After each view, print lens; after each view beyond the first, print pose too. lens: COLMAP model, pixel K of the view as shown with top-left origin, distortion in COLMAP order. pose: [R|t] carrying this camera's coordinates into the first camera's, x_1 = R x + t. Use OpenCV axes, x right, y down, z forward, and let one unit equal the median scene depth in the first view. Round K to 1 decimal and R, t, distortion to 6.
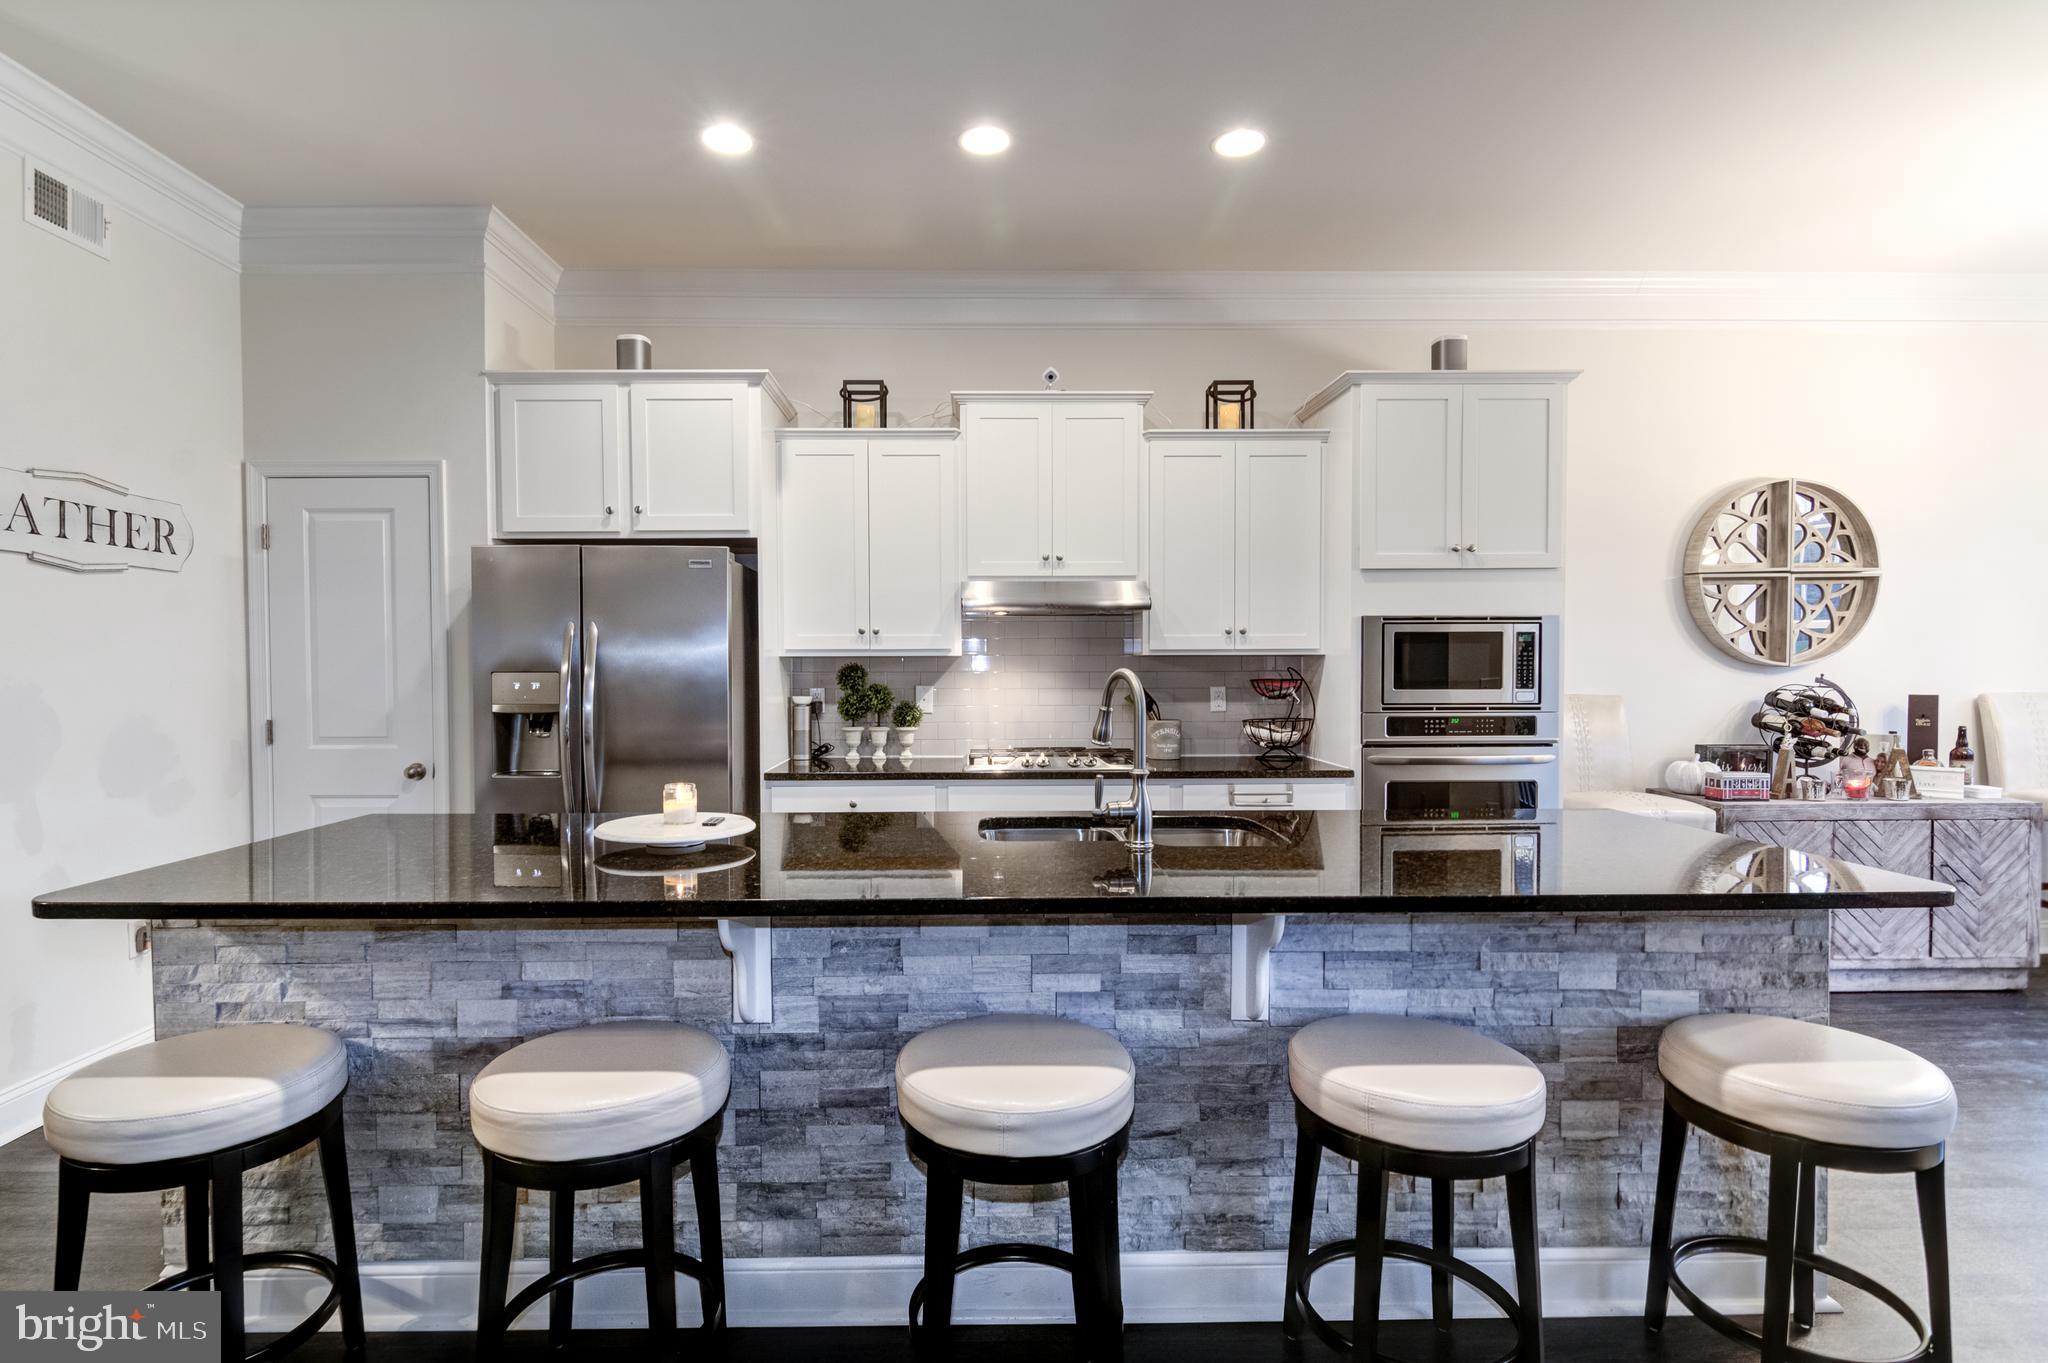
lens RADIAL K [[1019.9, 0, 987.3], [0, 1019.9, 691.3], [0, 0, 1]] dist [0.001457, -0.005073]
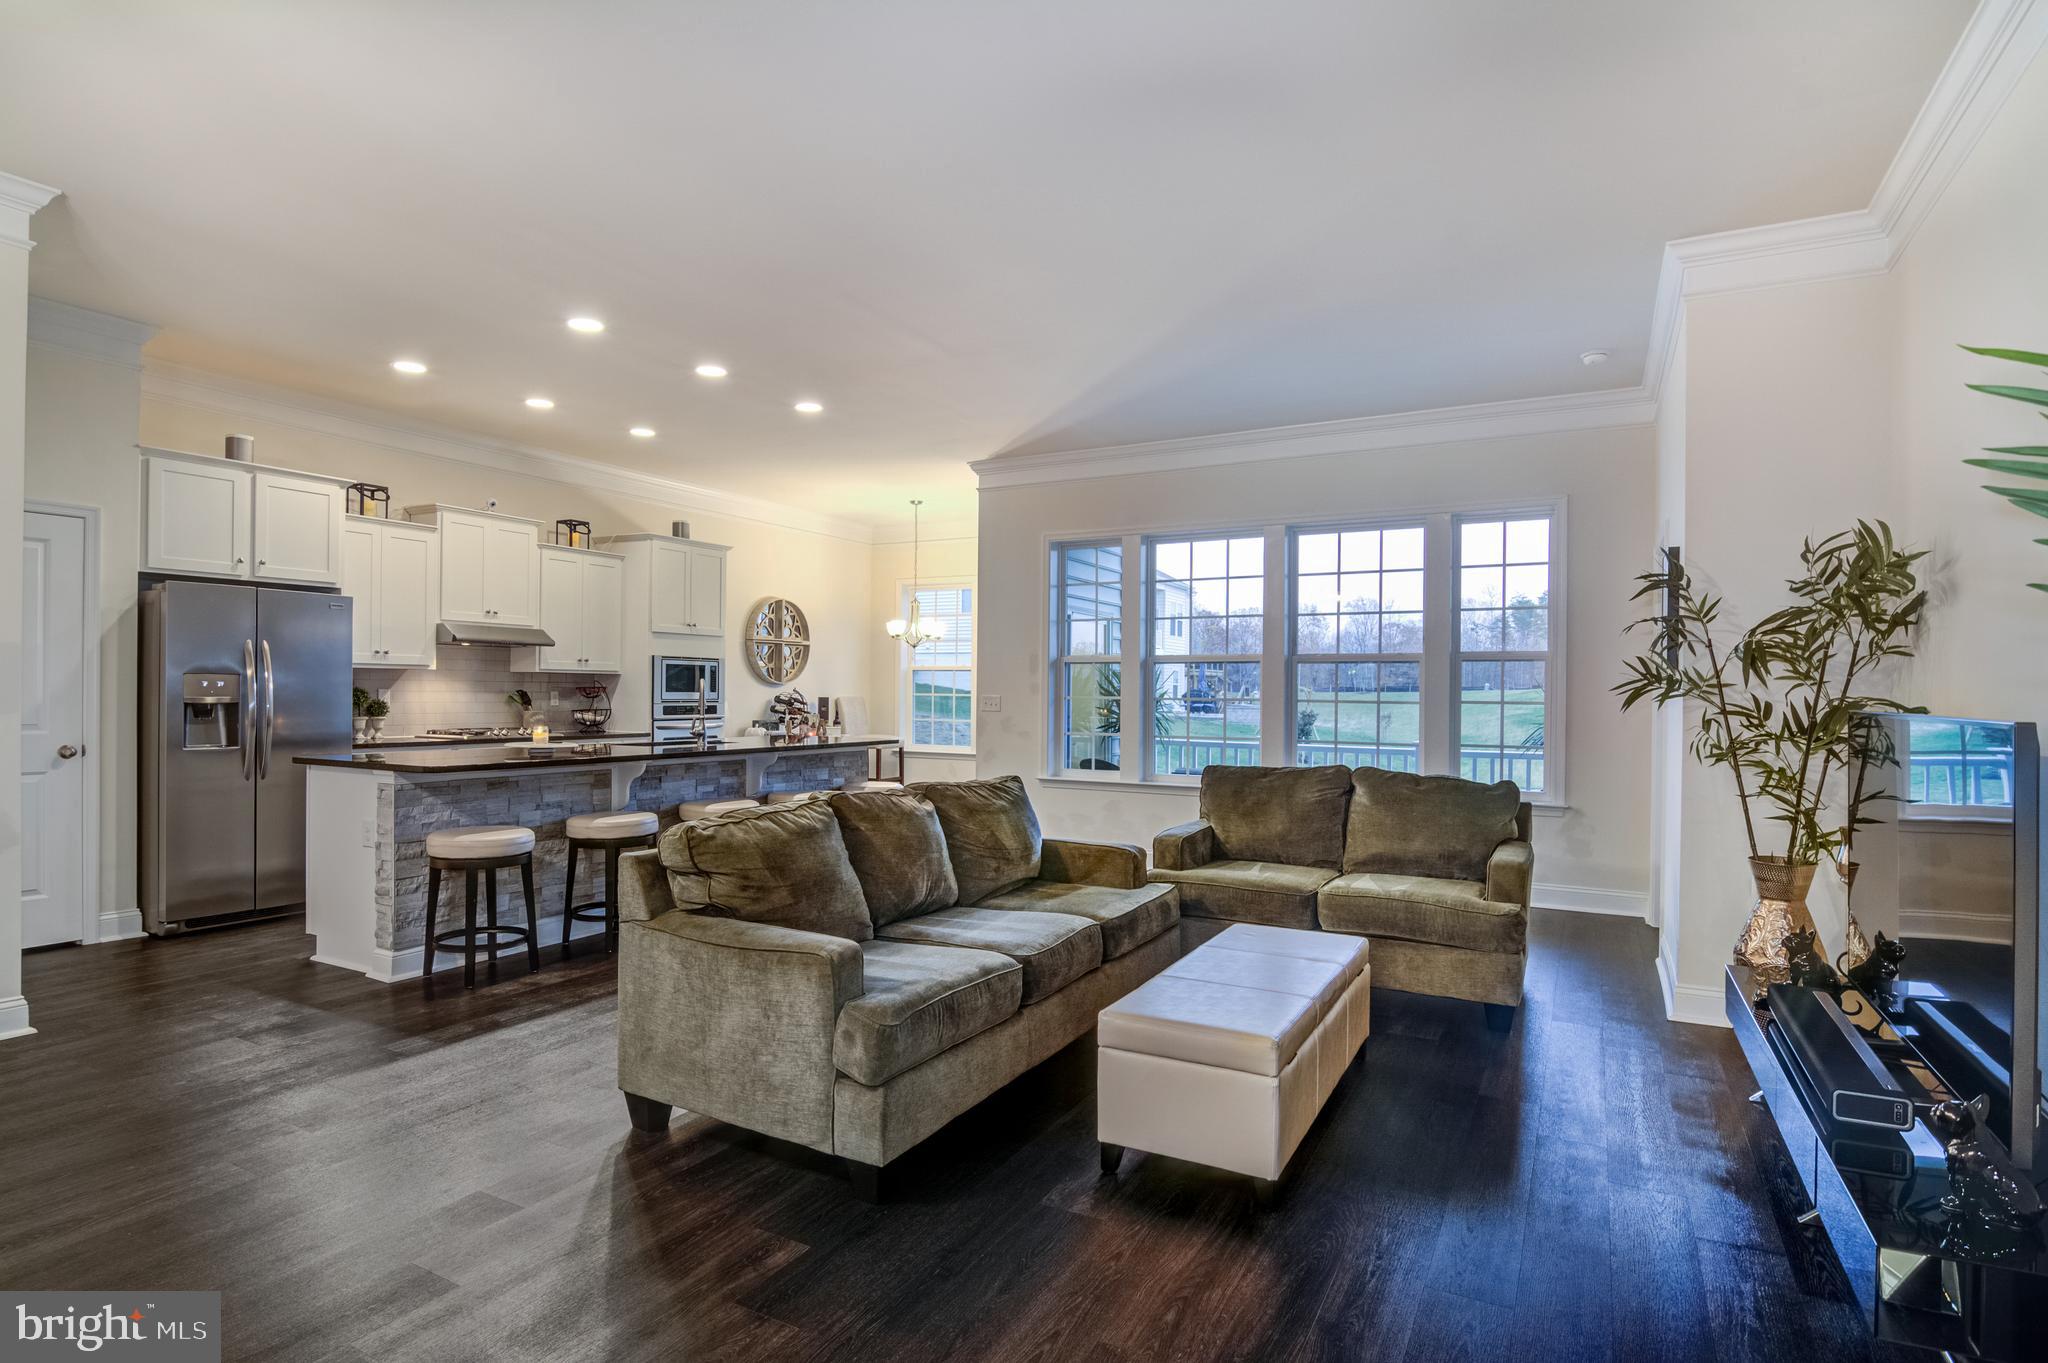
lens RADIAL K [[1064.4, 0, 1008.8], [0, 1064.4, 688.8], [0, 0, 1]] dist [0.019090, -0.007399]
pose [[0.494218, 0.010198, 0.869278, -1.099503], [0.012712, 0.999740, -0.018956, 0.039975], [-0.869245, 0.020418, 0.493960, -0.632877]]
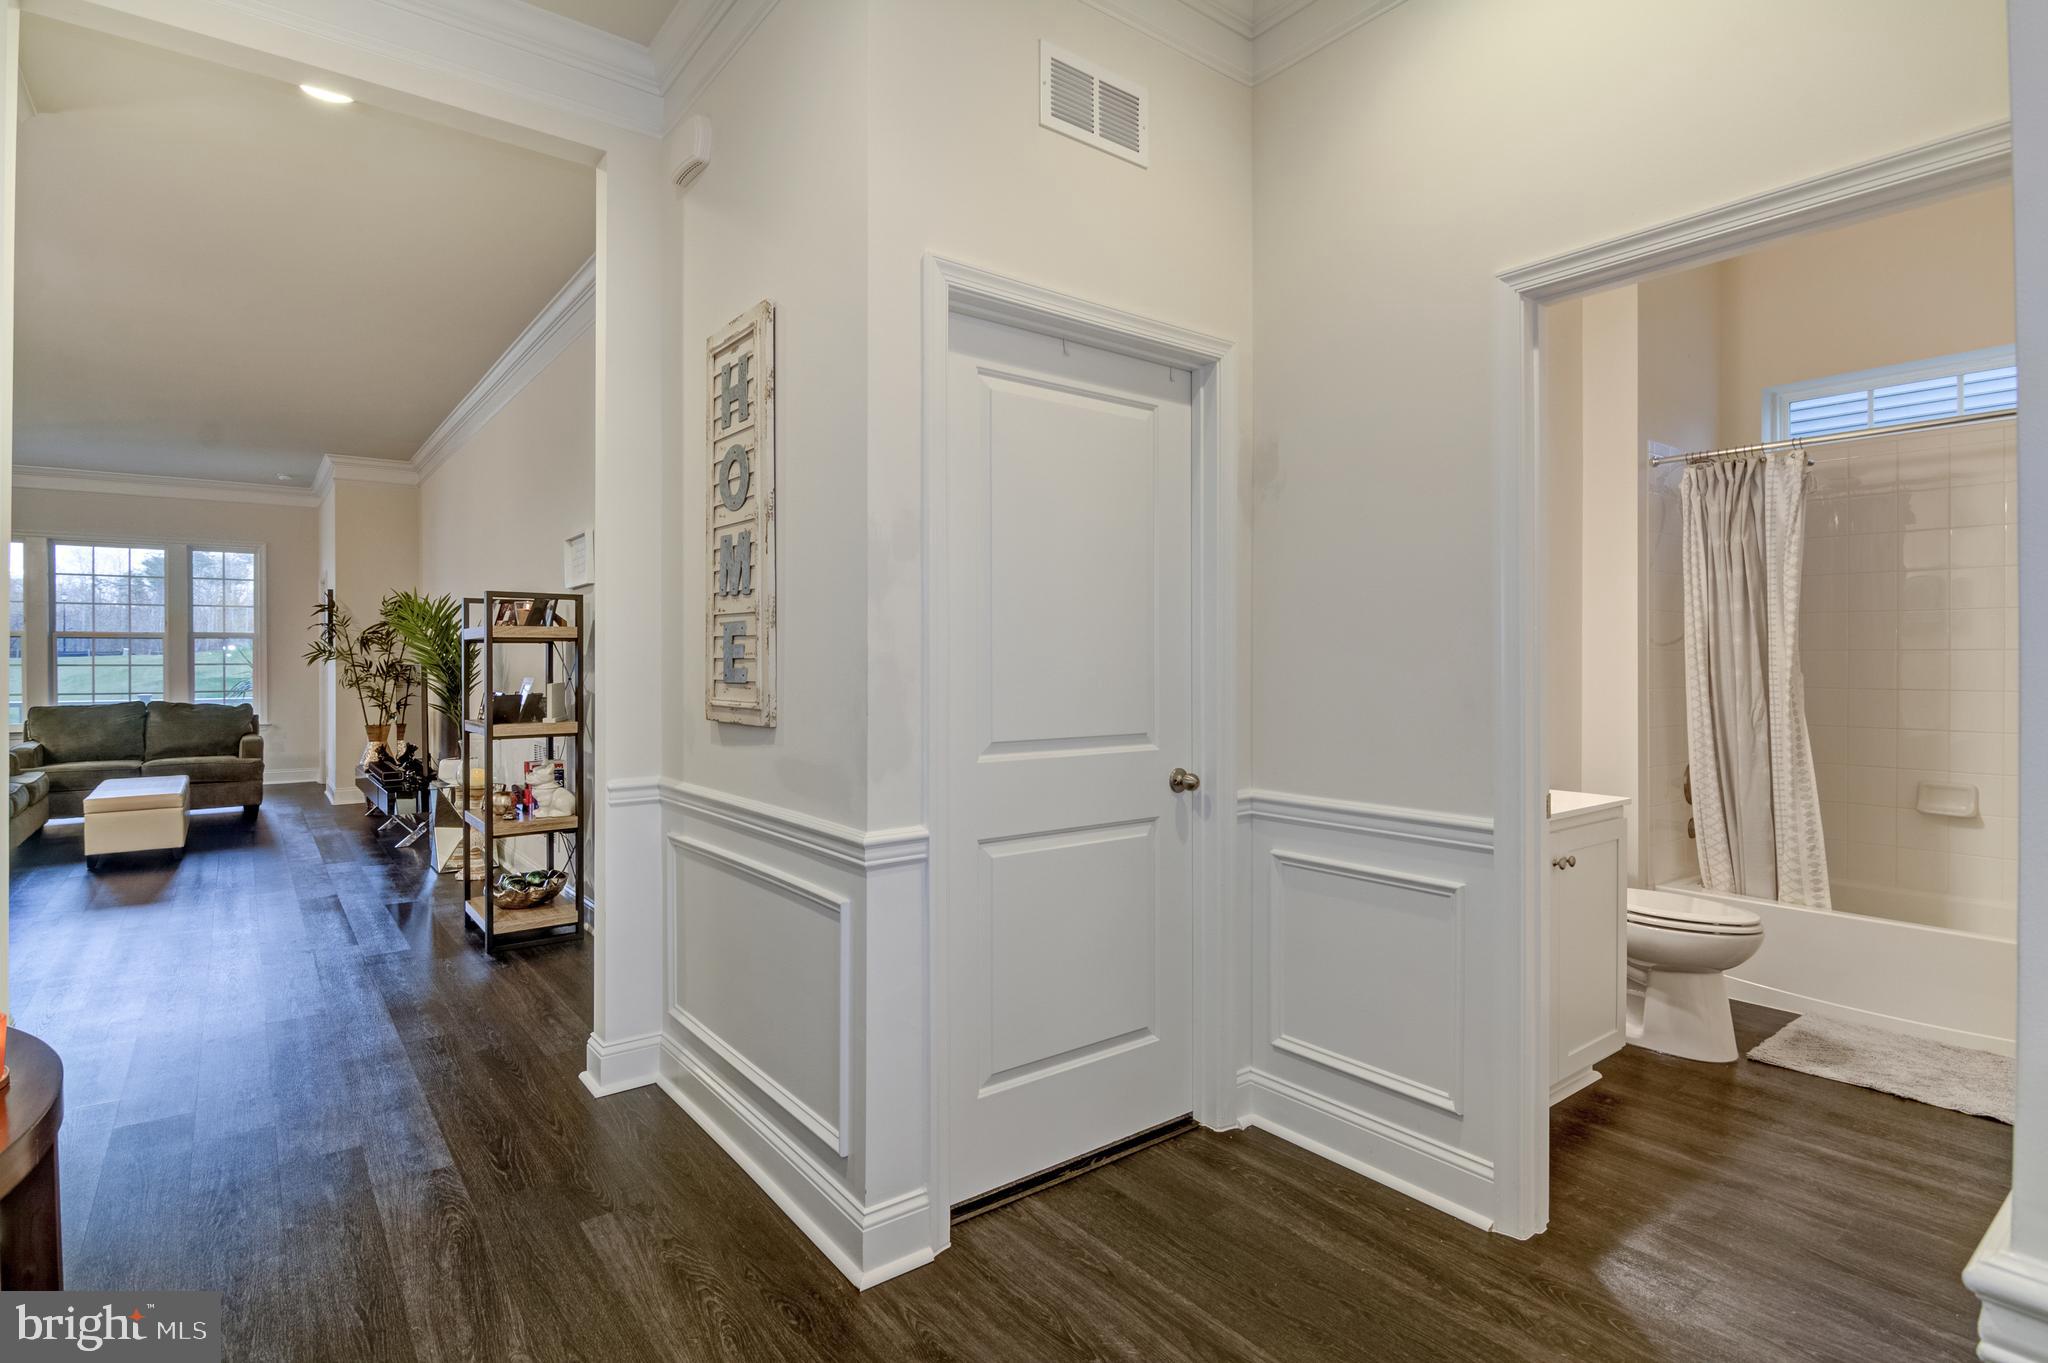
lens RADIAL K [[1036.3, 0, 1060.5], [0, 1036.3, 666.5], [0, 0, 1]] dist [-0.015886, -0.002314]
pose [[-0.610720, 0.000226, 0.791846, -2.670158], [0.027796, 0.999390, 0.021153, 0.048902], [-0.791358, 0.034929, -0.610354, -0.568148]]
